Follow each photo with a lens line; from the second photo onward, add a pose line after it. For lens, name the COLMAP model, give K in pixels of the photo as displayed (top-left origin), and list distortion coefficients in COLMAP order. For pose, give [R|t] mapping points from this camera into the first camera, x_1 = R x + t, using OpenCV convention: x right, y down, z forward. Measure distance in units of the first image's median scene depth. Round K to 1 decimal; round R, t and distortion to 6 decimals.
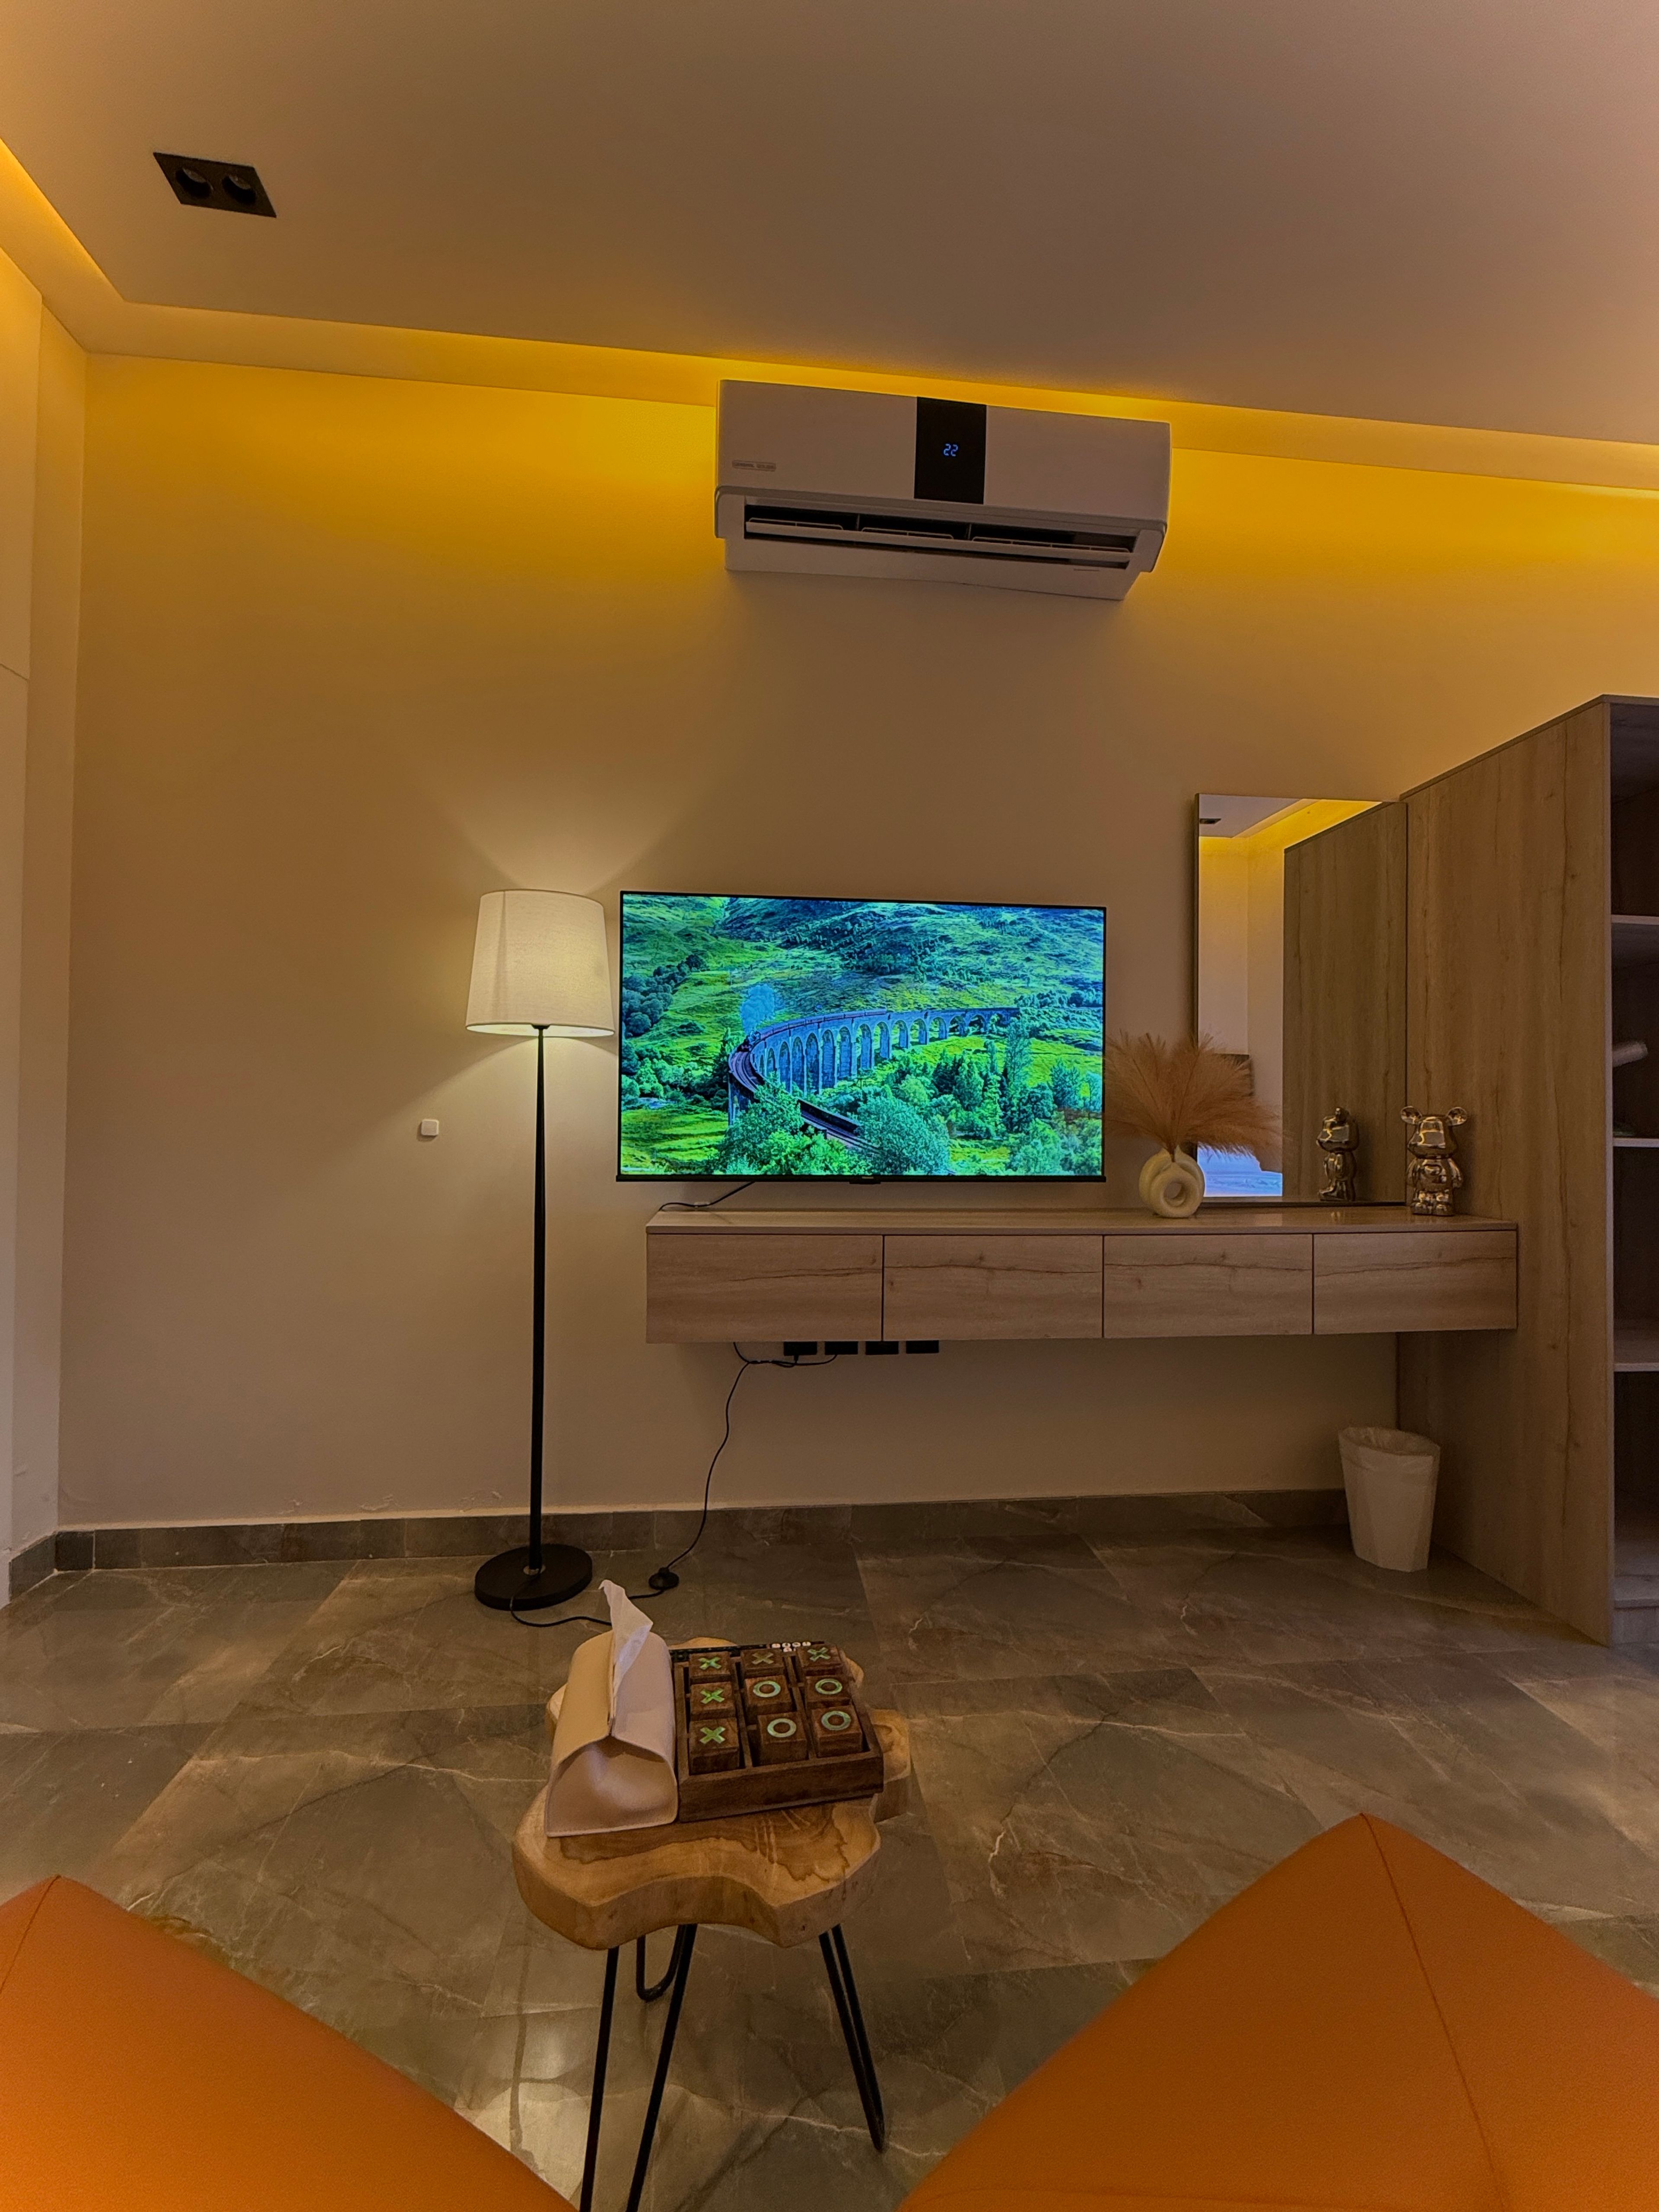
lens RADIAL K [[909.7, 0, 830.3], [0, 909.7, 1103.0], [0, 0, 1]] dist [-0.000721, -0.000131]
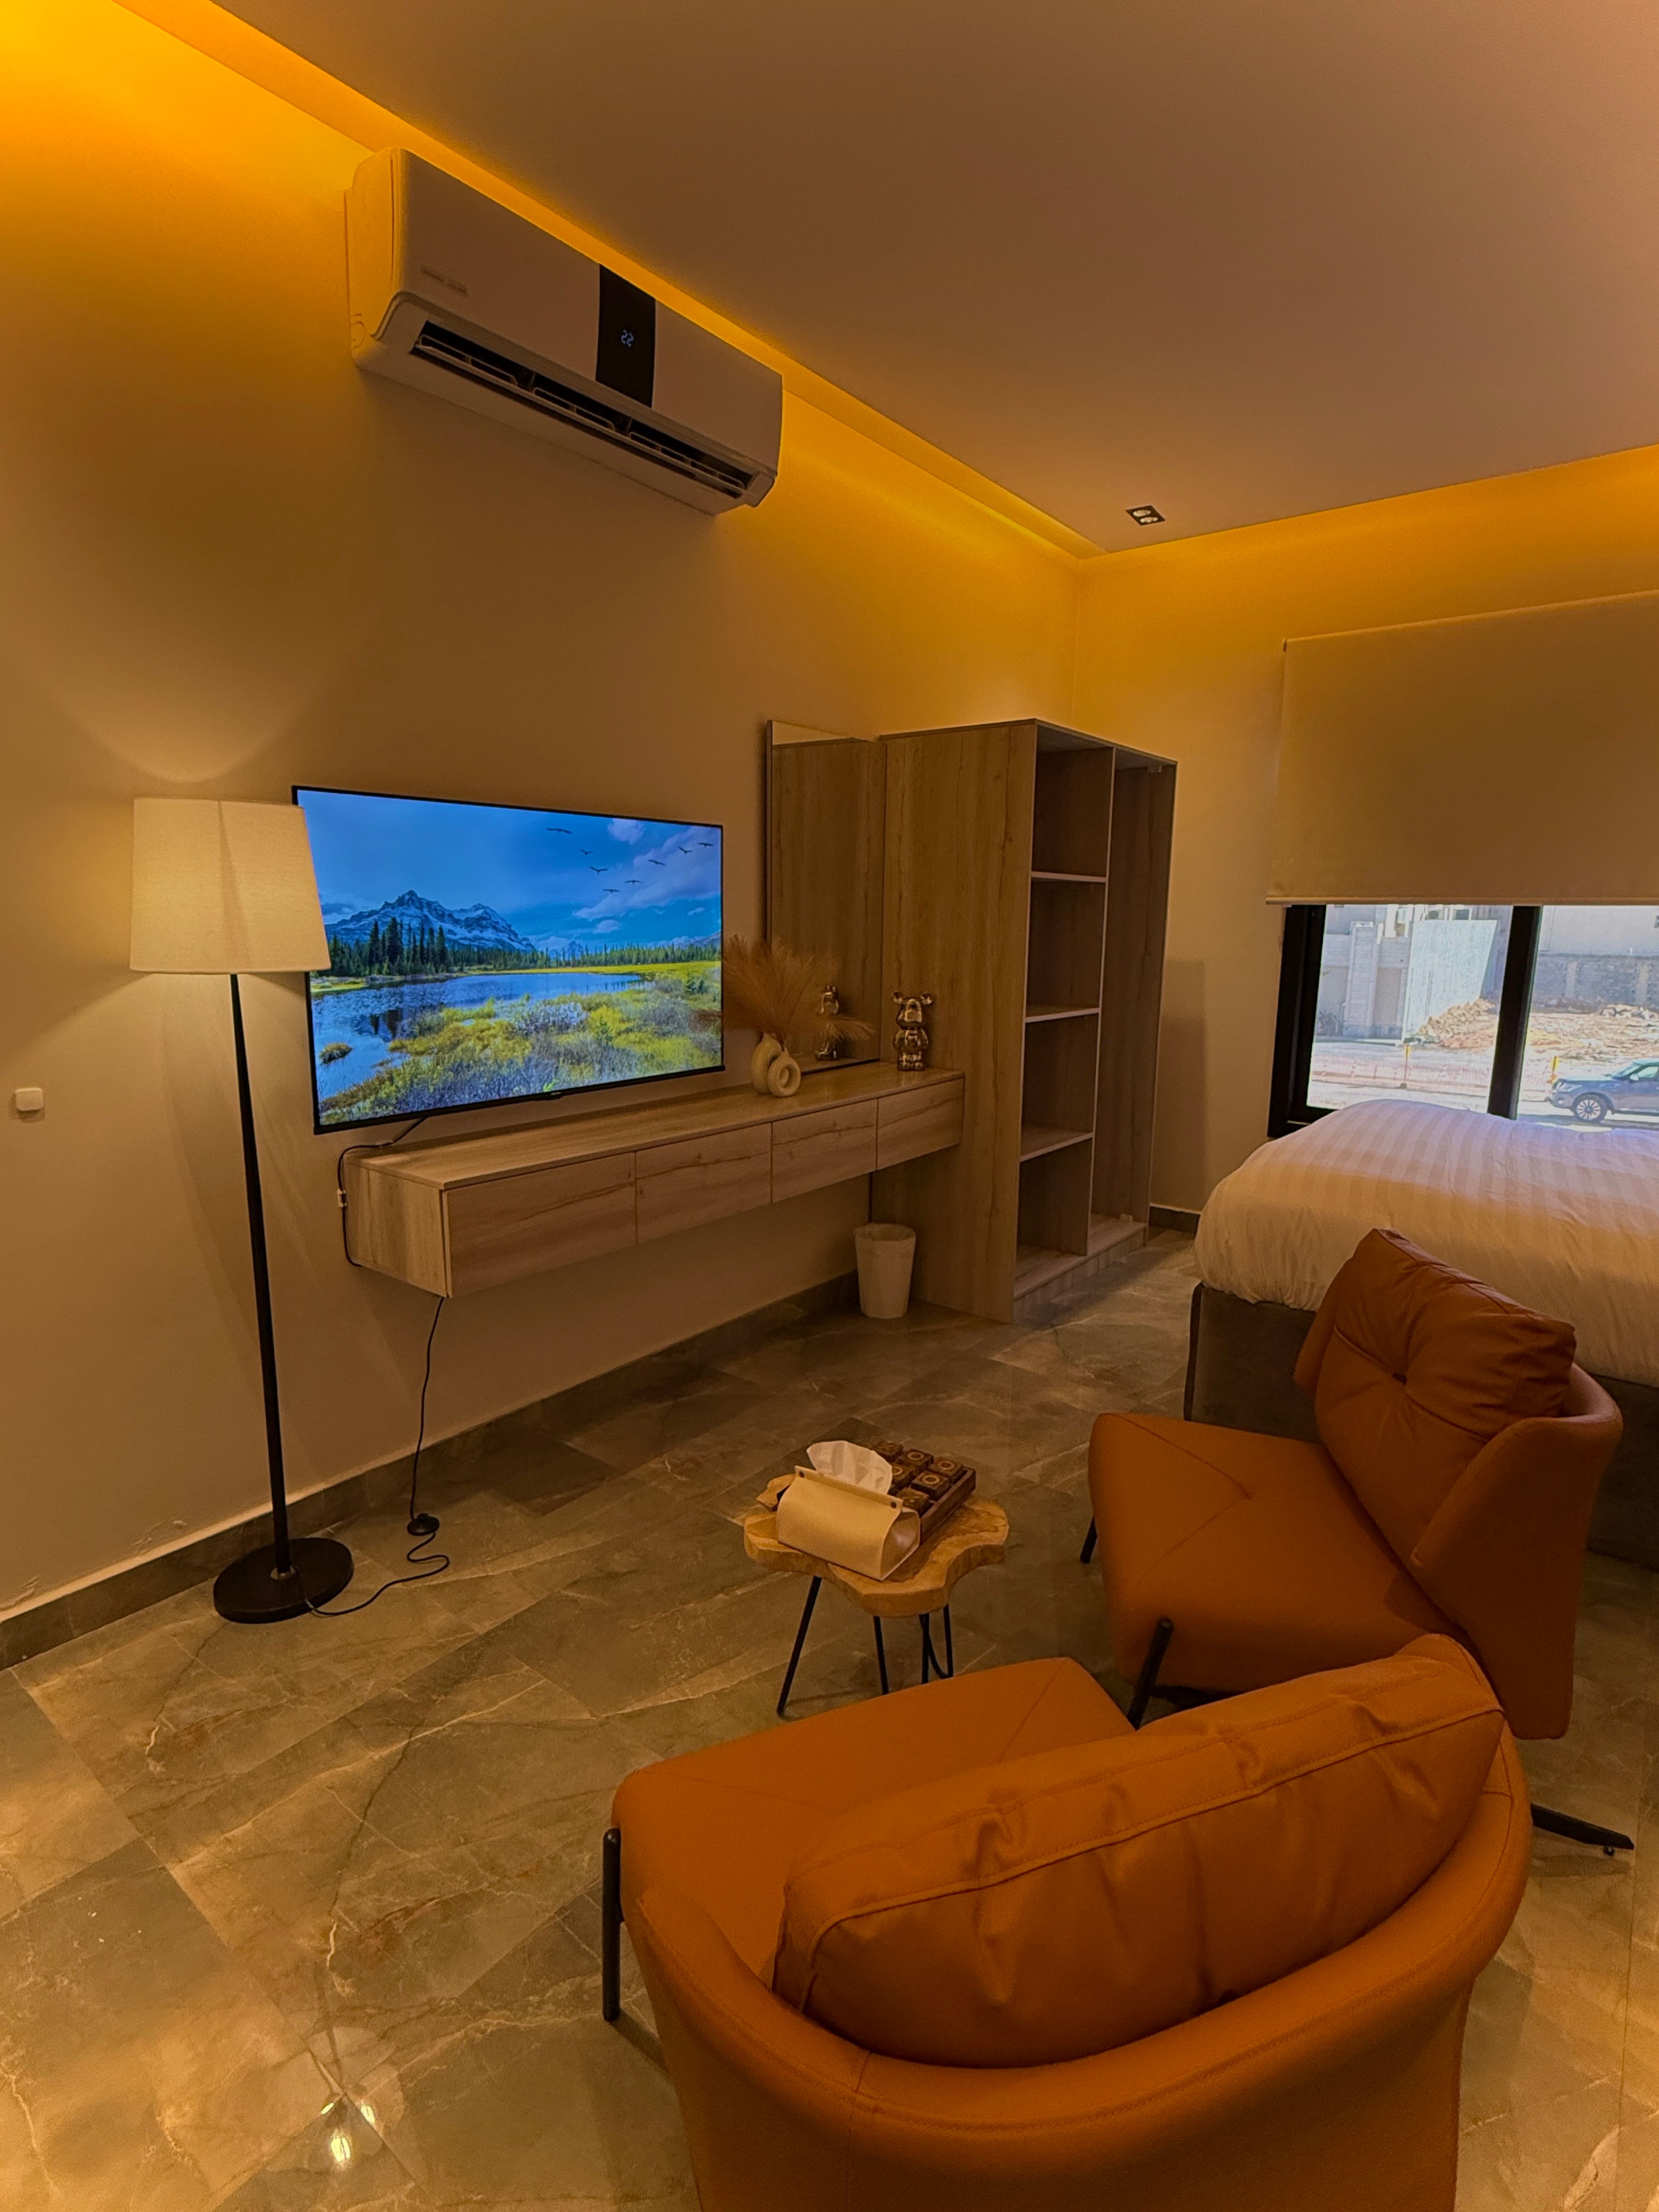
lens RADIAL K [[1089.8, 0, 823.5], [0, 1089.8, 1100.4], [0, 0, 1]] dist [0.000796, -0.000474]
pose [[0.698029, -0.126807, 0.704752, -0.630390], [-0.015247, 0.981340, 0.191676, -0.153106], [-0.715907, -0.144541, 0.683070, -0.047269]]
